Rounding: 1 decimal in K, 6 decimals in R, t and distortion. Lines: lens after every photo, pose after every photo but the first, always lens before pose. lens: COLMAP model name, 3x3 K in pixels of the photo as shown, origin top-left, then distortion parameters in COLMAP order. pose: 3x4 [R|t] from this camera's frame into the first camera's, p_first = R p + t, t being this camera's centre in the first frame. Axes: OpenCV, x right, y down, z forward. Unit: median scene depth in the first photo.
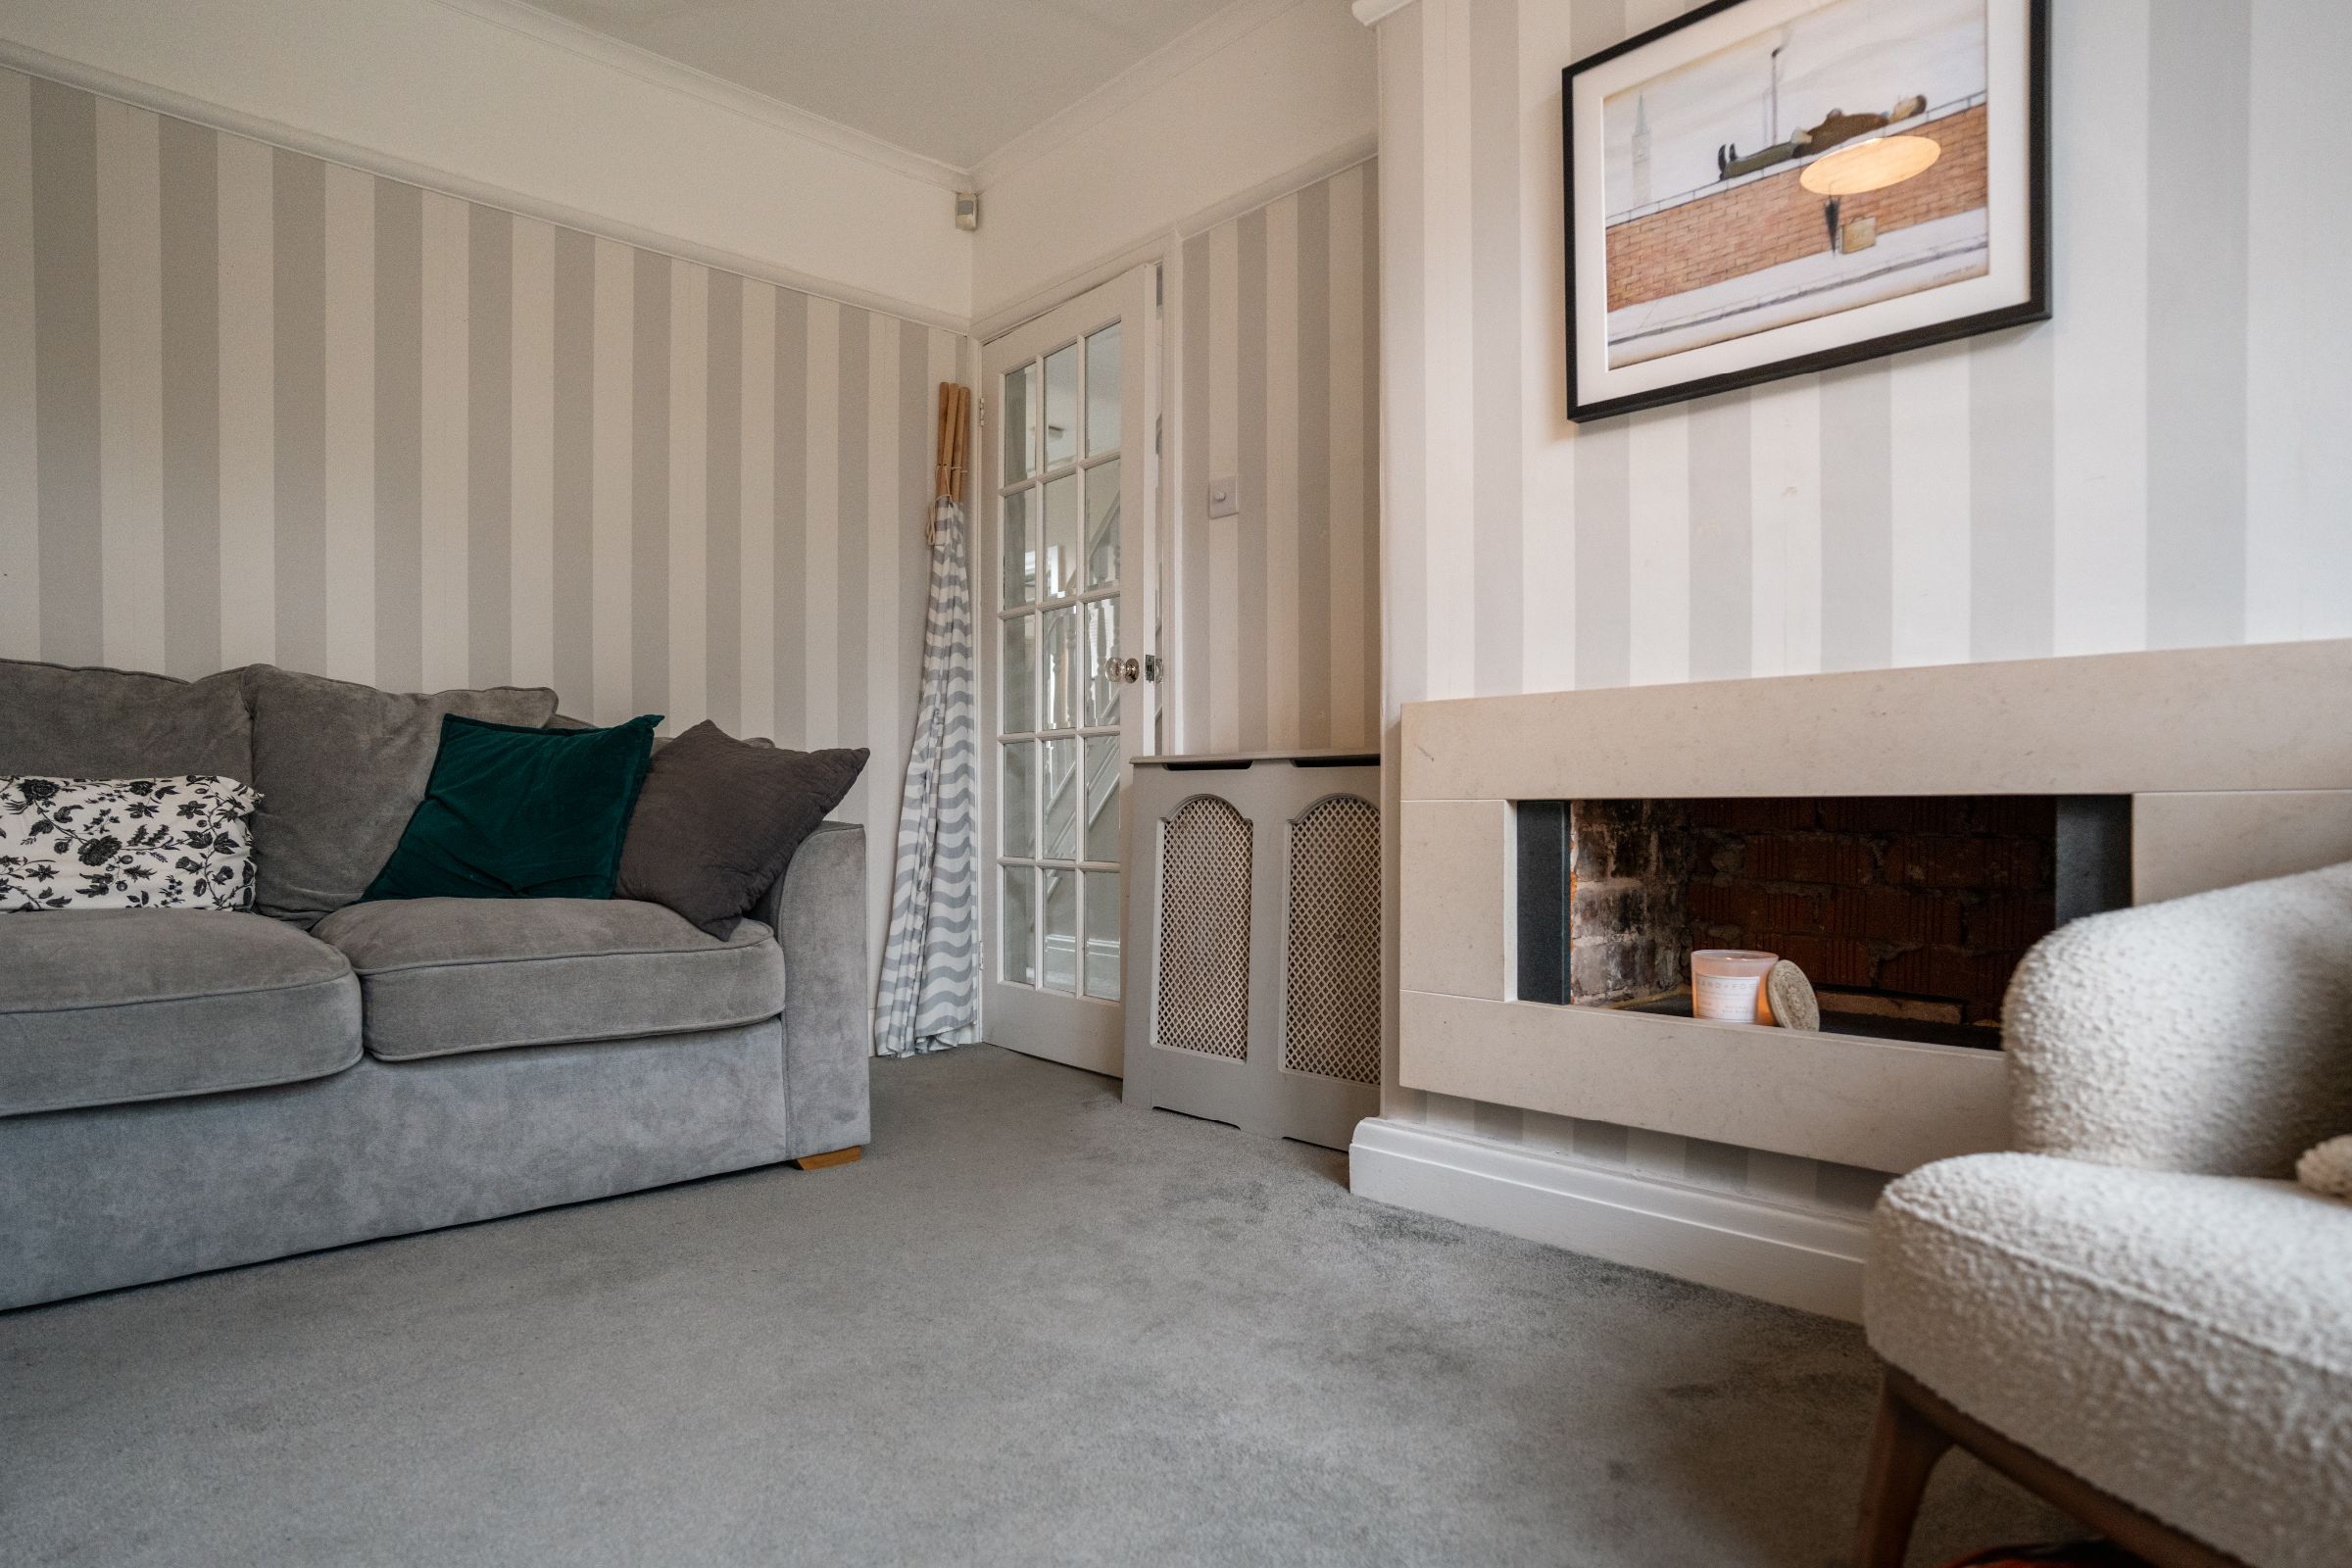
lens RADIAL K [[1349.8, 0, 1176.0], [0, 1349.8, 784.0], [0, 0, 1]] dist [-0.015753, 0.000780]
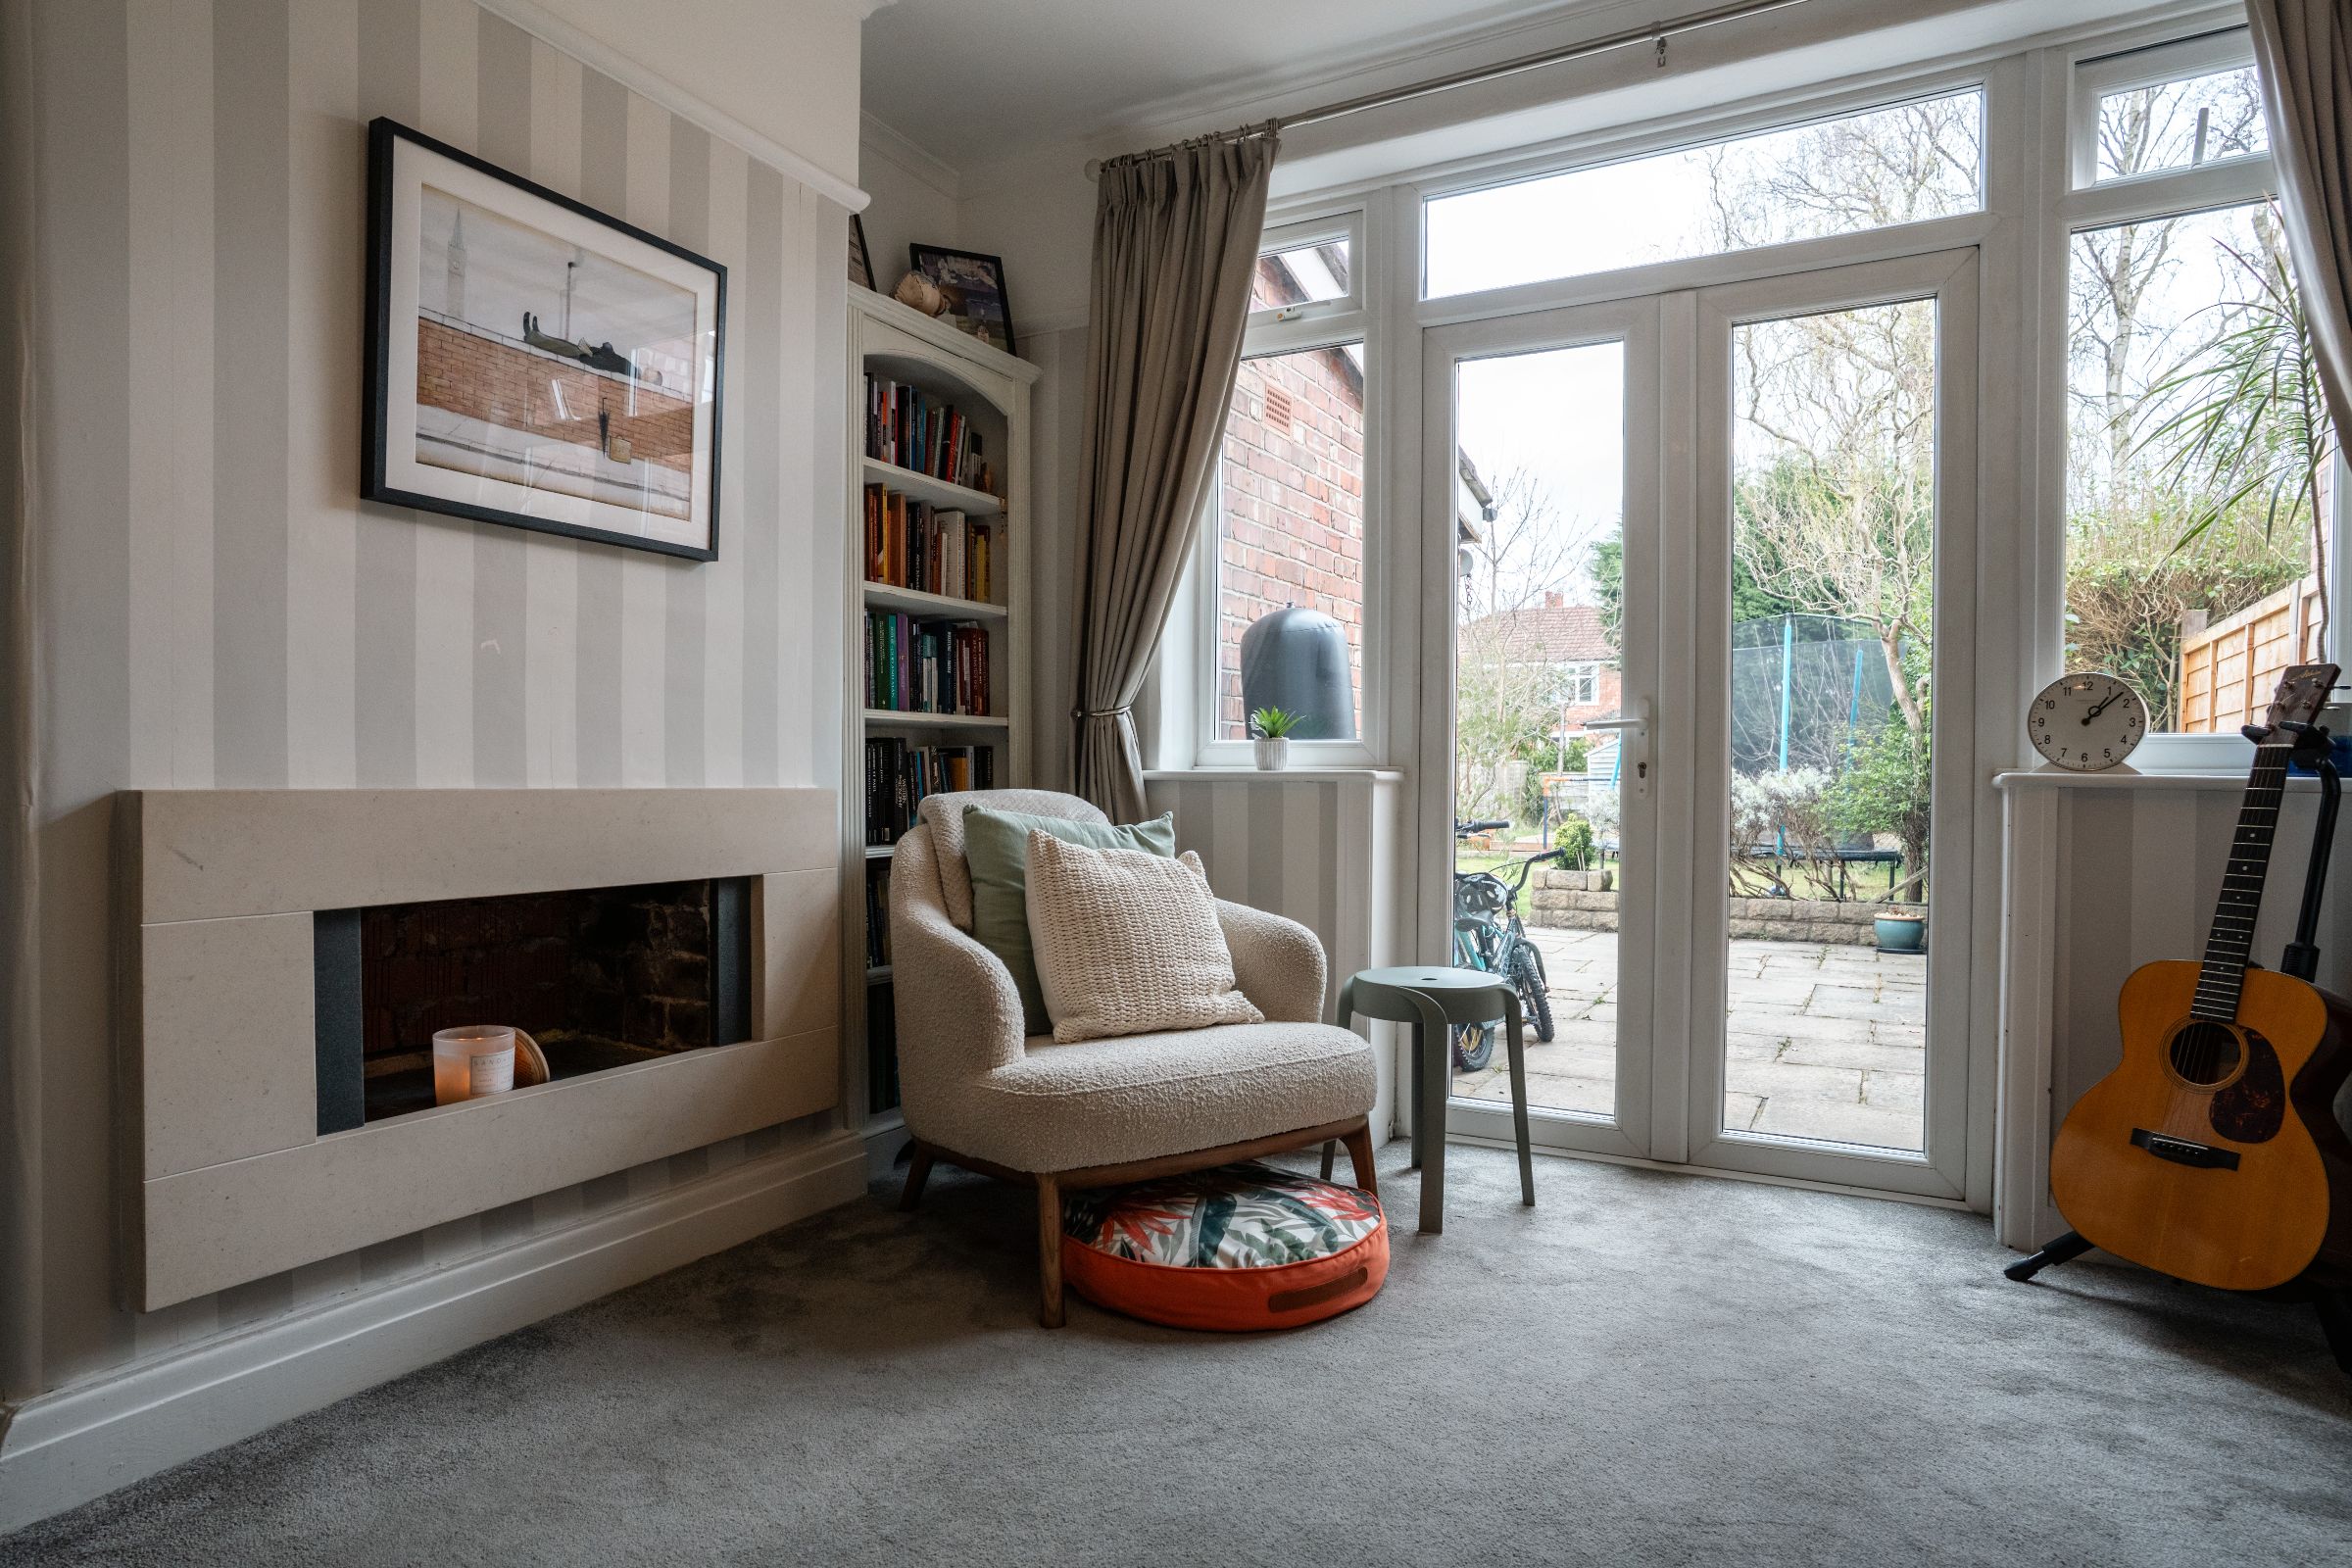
lens RADIAL K [[1334.9, 0, 1176.0], [0, 1334.9, 784.0], [0, 0, 1]] dist [-0.049076, 0.000198]
pose [[-0.314842, 0.002623, 0.949140, -0.766484], [-0.015563, 0.999847, -0.007926, -0.076450], [-0.949016, -0.017267, -0.314753, 0.785297]]
